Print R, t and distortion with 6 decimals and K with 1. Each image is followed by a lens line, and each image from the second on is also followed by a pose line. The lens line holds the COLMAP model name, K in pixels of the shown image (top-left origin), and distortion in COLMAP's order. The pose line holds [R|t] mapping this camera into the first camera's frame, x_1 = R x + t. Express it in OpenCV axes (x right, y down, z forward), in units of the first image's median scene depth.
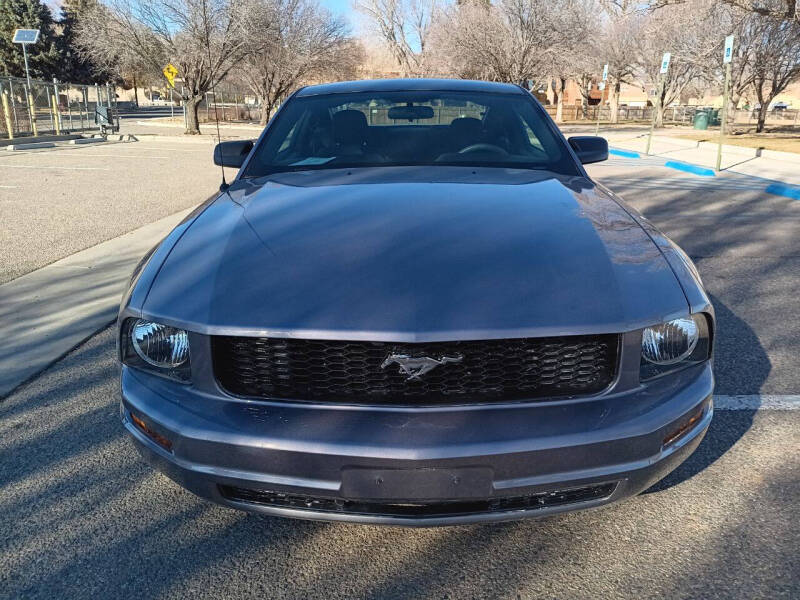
lens RADIAL K [[626.1, 0, 400.0], [0, 626.1, 300.0], [0, 0, 1]] dist [-0.013636, -0.006123]
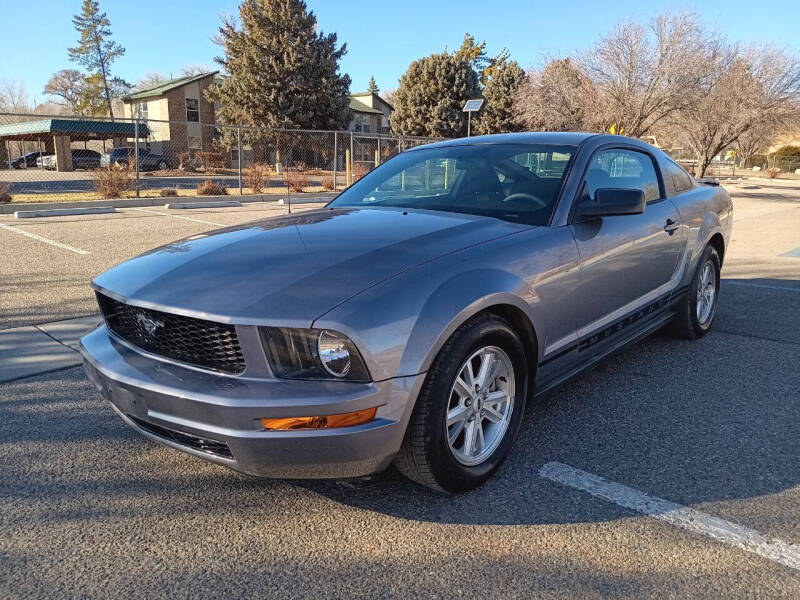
lens RADIAL K [[613.3, 0, 400.0], [0, 613.3, 300.0], [0, 0, 1]] dist [0.072880, -0.146889]
pose [[0.756331, 0.141166, -0.638776, 0.097449], [-0.193380, 0.981049, -0.012161, -0.003408], [0.624954, 0.132724, 0.769296, 0.015671]]
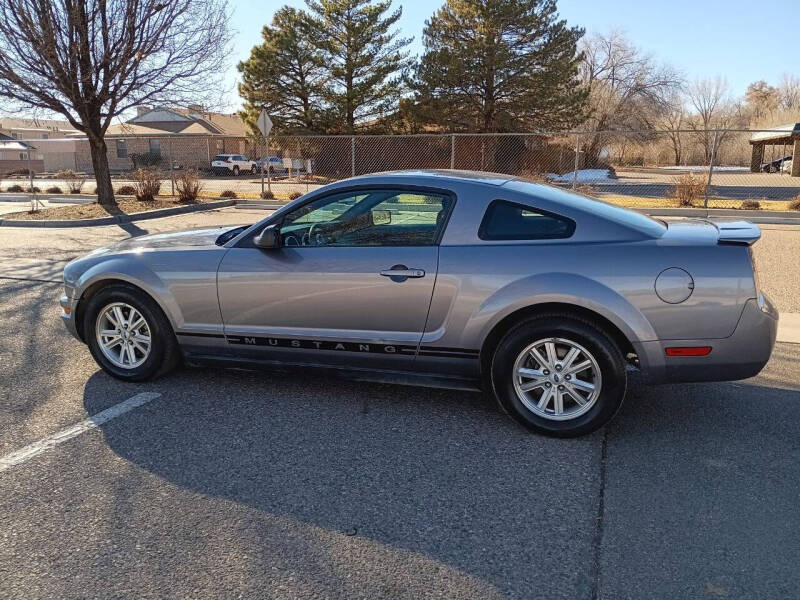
lens RADIAL K [[613.3, 0, 400.0], [0, 613.3, 300.0], [0, 0, 1]] dist [0.072880, -0.146889]
pose [[-0.302182, 0.203709, -0.931230, 0.190199], [-0.280017, 0.914832, 0.290987, -0.077544], [0.911195, 0.348691, -0.219404, 0.221581]]
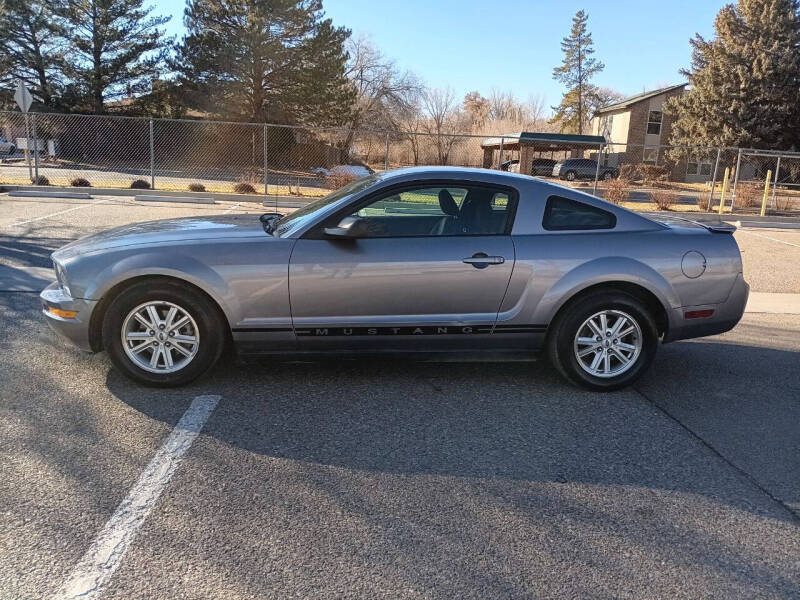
lens RADIAL K [[613.3, 0, 400.0], [0, 613.3, 300.0], [0, 0, 1]] dist [0.072880, -0.146889]
pose [[0.098655, 0.220101, -0.970476, 0.212192], [-0.333402, 0.926180, 0.176162, -0.050976], [0.937609, 0.306179, 0.164754, 0.138382]]
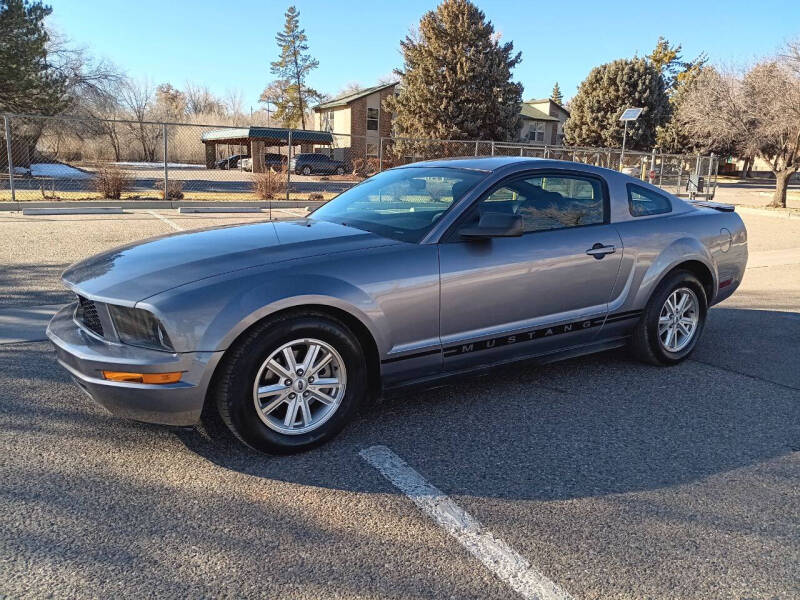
lens RADIAL K [[614.0, 0, 400.0], [0, 614.0, 300.0], [0, 0, 1]] dist [0.090200, -0.201217]
pose [[0.535231, 0.187877, -0.823547, 0.156662], [-0.270289, 0.961785, 0.043750, -0.018185], [0.800295, 0.199179, 0.565558, 0.048112]]
